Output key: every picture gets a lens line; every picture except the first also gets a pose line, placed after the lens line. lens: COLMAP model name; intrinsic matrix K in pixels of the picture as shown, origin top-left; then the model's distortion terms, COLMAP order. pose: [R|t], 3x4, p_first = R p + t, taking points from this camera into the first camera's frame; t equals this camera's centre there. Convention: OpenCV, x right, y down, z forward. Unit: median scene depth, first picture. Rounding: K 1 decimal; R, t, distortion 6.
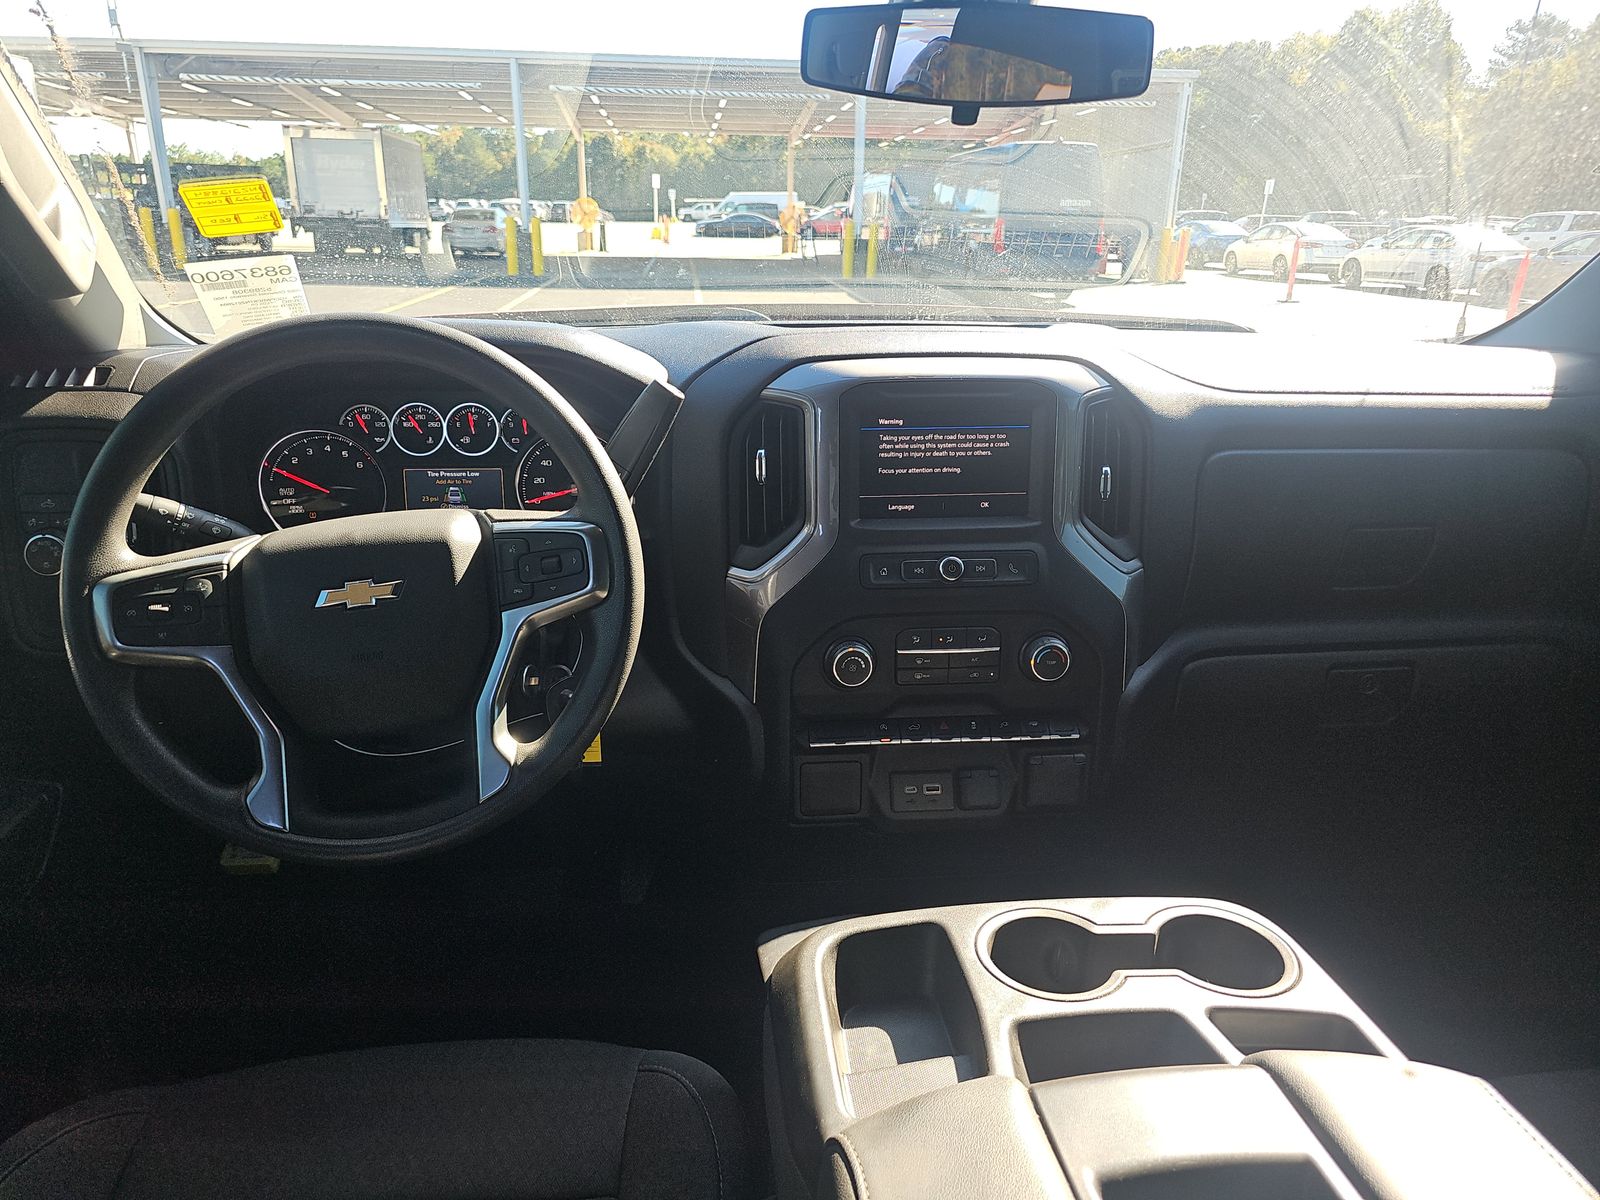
lens RADIAL K [[1014.5, 0, 823.7], [0, 1014.5, 615.3], [0, 0, 1]] dist [0.010947, -0.013791]
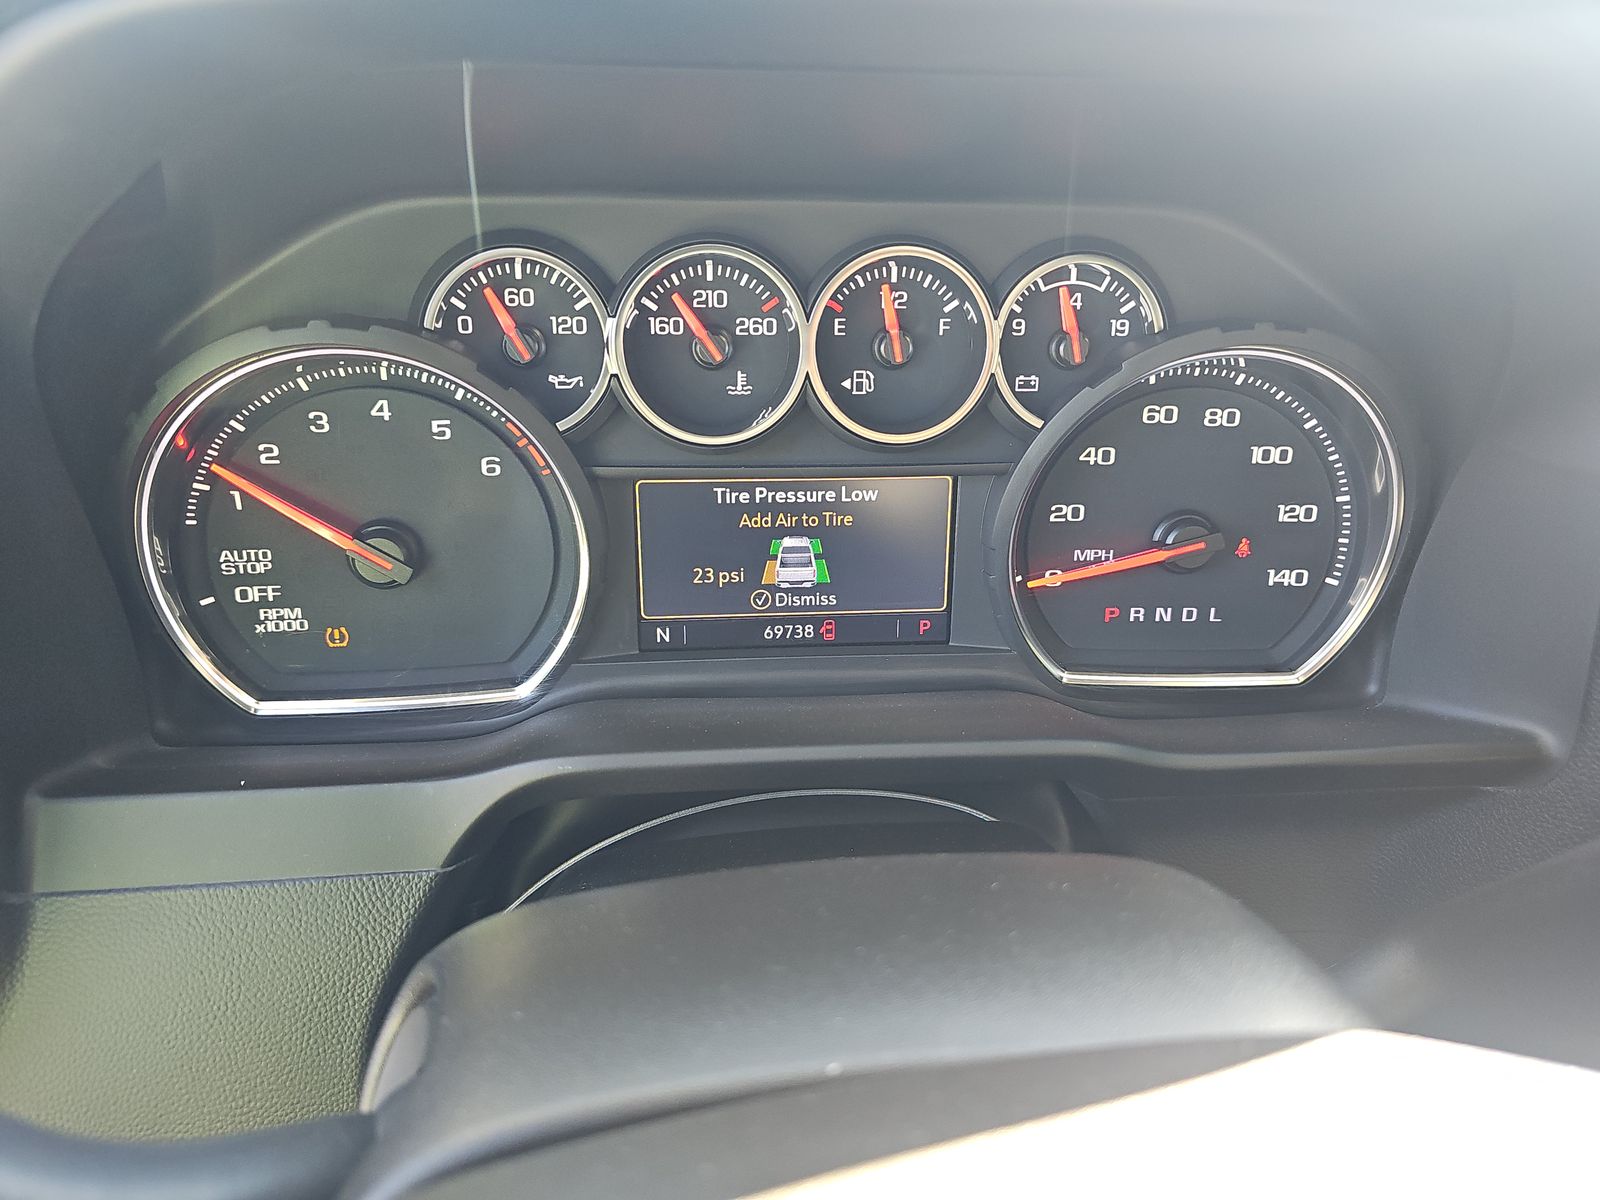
lens RADIAL K [[1014.5, 0, 790.0], [0, 1014.5, 585.8], [0, 0, 1]] dist [0.010947, -0.013791]
pose [[0.999493, 0.010621, -0.030028, -0.388393], [-0.007950, 0.996115, 0.087700, -0.150498], [0.030843, -0.087417, 0.995694, 0.762755]]
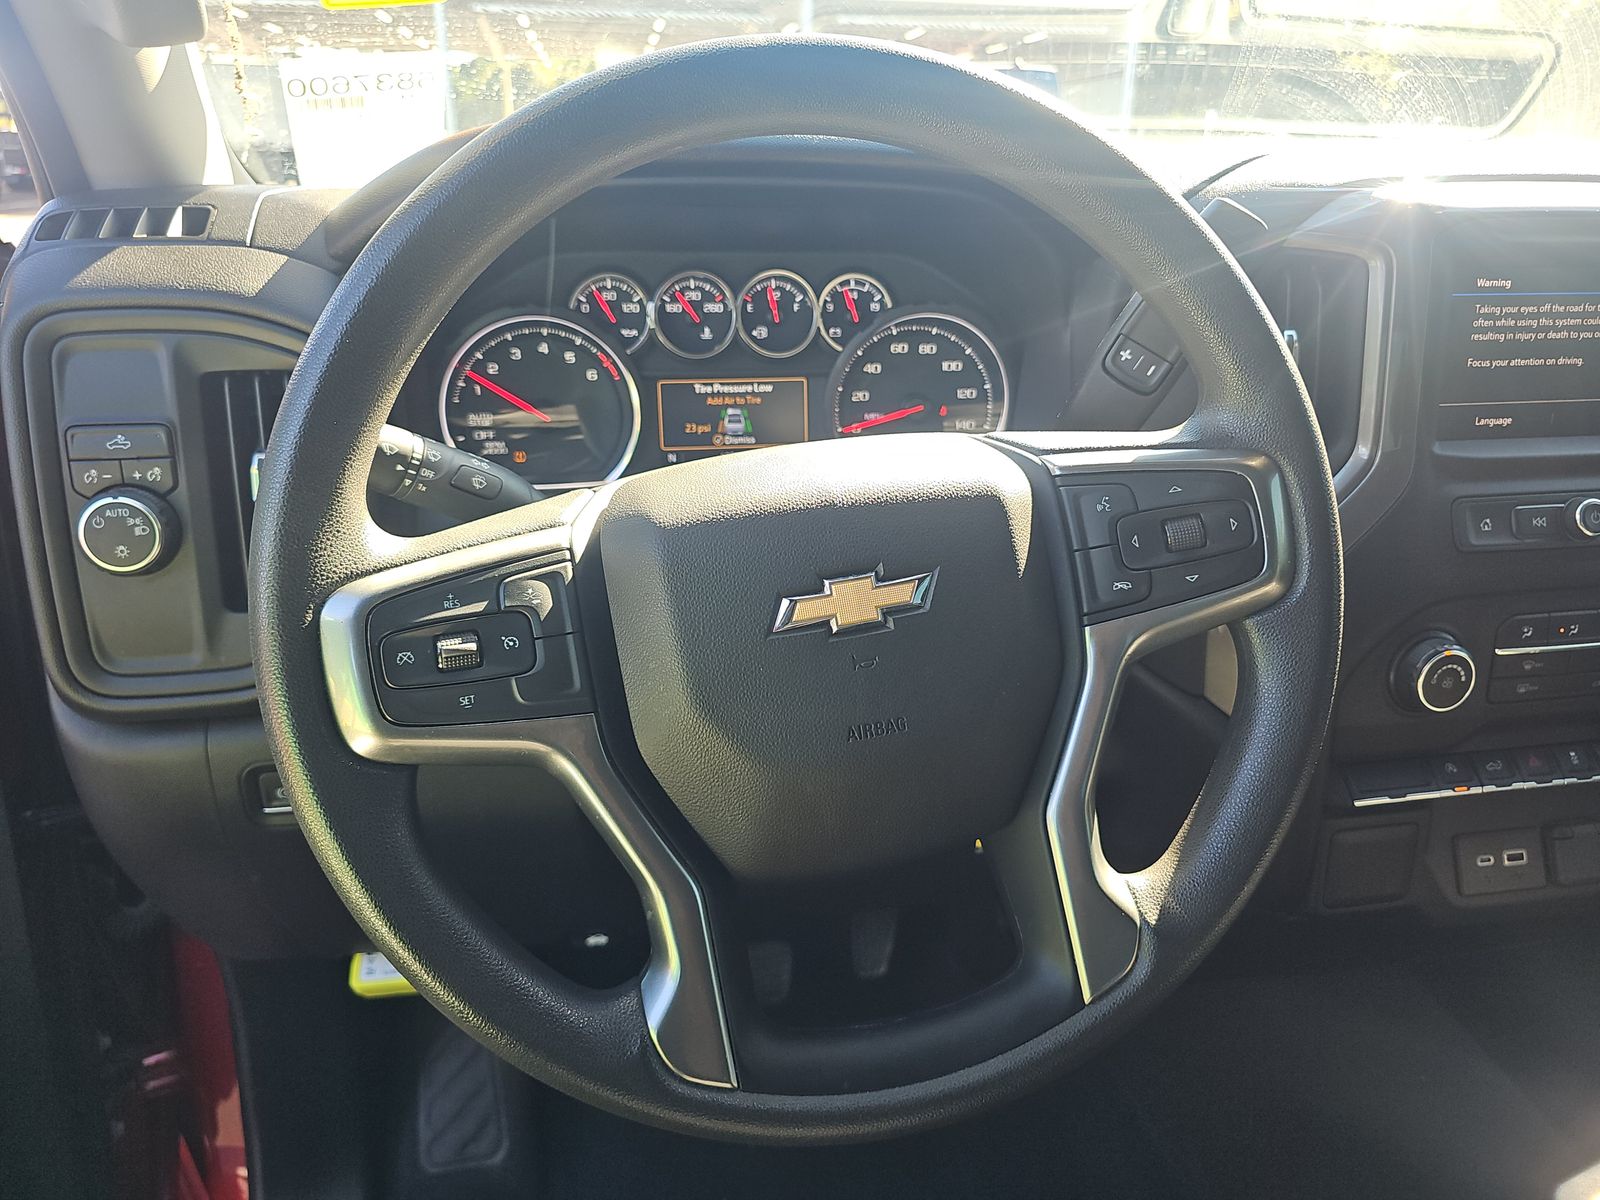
lens RADIAL K [[1014.5, 0, 794.0], [0, 1014.5, 591.6], [0, 0, 1]] dist [0.010947, -0.013791]
pose [[0.998575, -0.028182, 0.045317, -0.390477], [0.026783, 0.999155, 0.031178, -0.032796], [-0.046158, -0.029920, 0.998486, 0.389556]]
